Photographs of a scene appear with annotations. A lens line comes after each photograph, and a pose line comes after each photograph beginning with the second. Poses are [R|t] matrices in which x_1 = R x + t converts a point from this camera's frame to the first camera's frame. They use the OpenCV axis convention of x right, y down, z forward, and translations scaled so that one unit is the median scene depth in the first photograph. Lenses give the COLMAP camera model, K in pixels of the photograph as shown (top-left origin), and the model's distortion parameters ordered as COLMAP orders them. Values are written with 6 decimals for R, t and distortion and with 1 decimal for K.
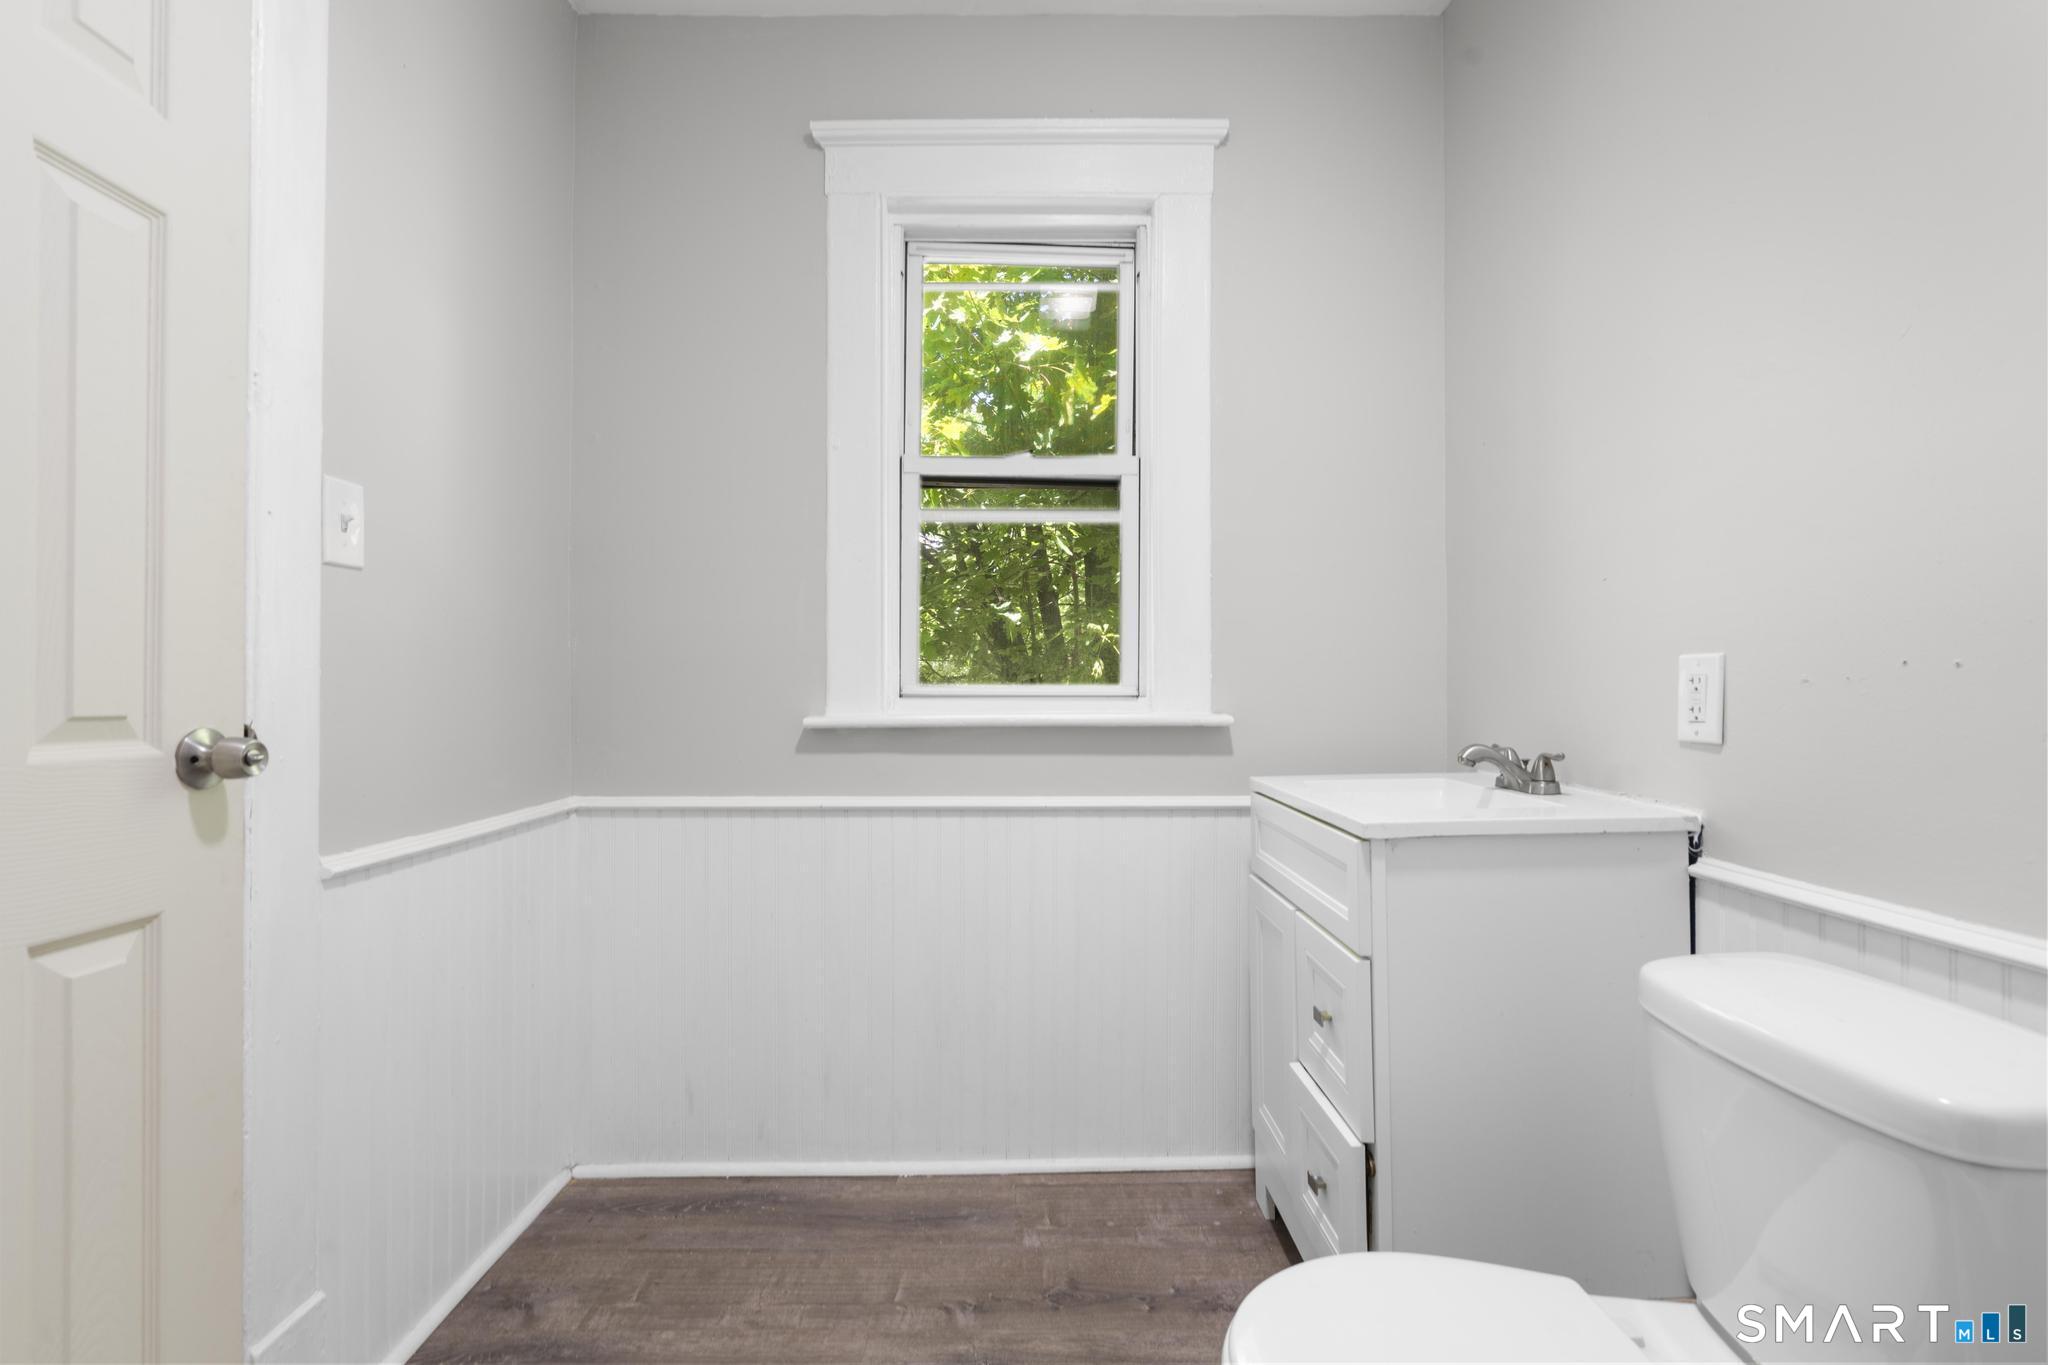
lens RADIAL K [[918.9, 0, 1024.7], [0, 918.9, 684.7], [0, 0, 1]] dist [-0.008884, 0.003819]
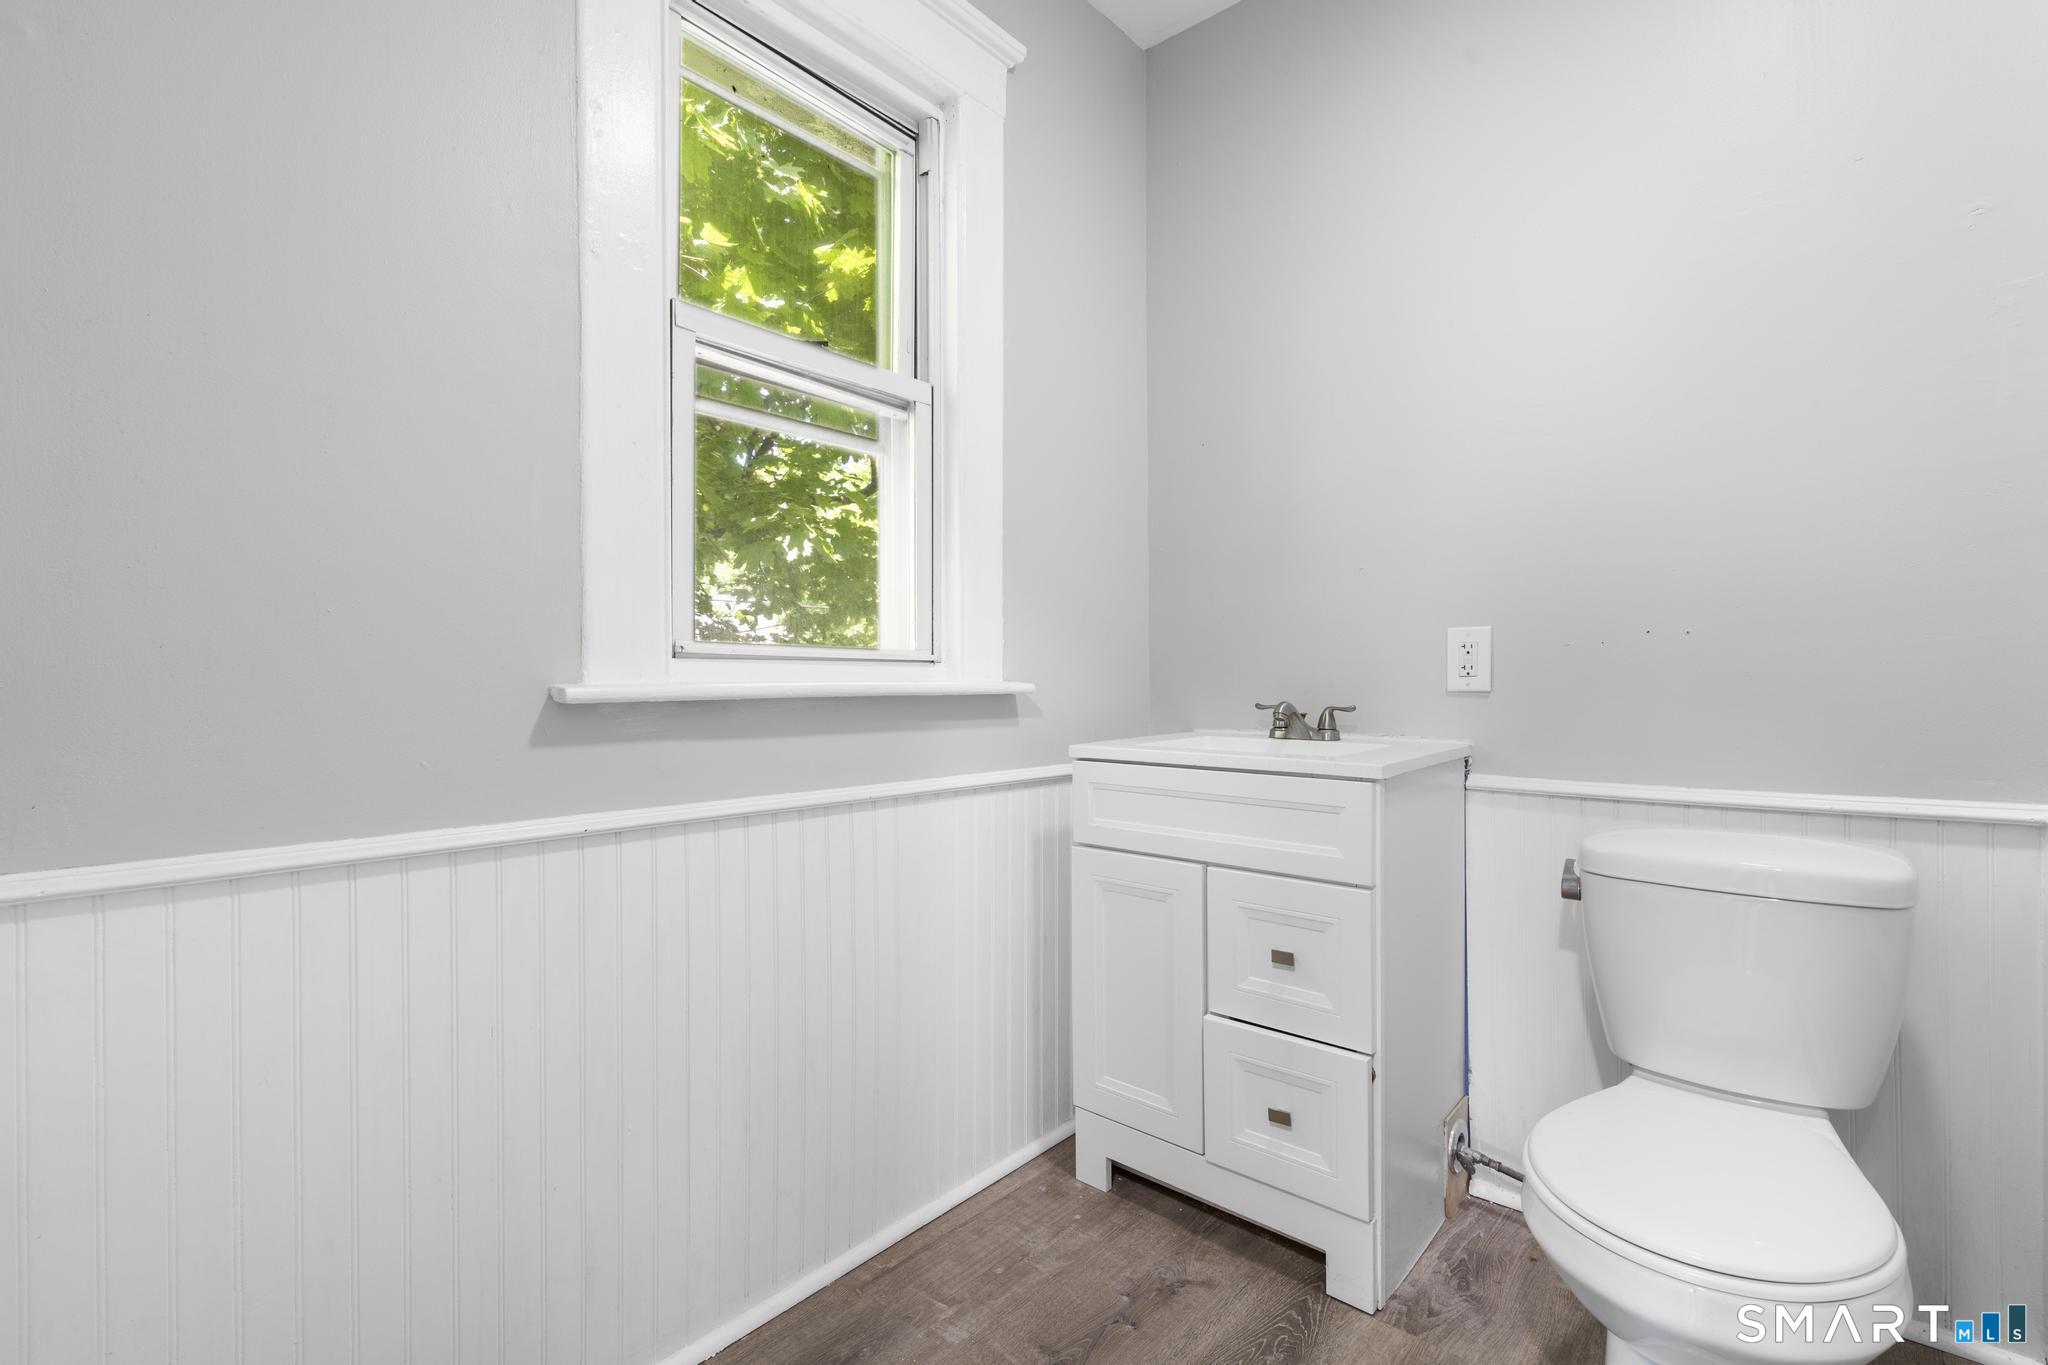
lens RADIAL K [[918.9, 0, 1020.6], [0, 918.9, 680.8], [0, 0, 1]] dist [-0.008884, 0.003819]
pose [[0.670053, 0.000393, 0.742314, -0.508243], [-0.002743, 0.999994, 0.001946, 0.031755], [-0.742309, -0.003340, 0.670050, 0.393436]]
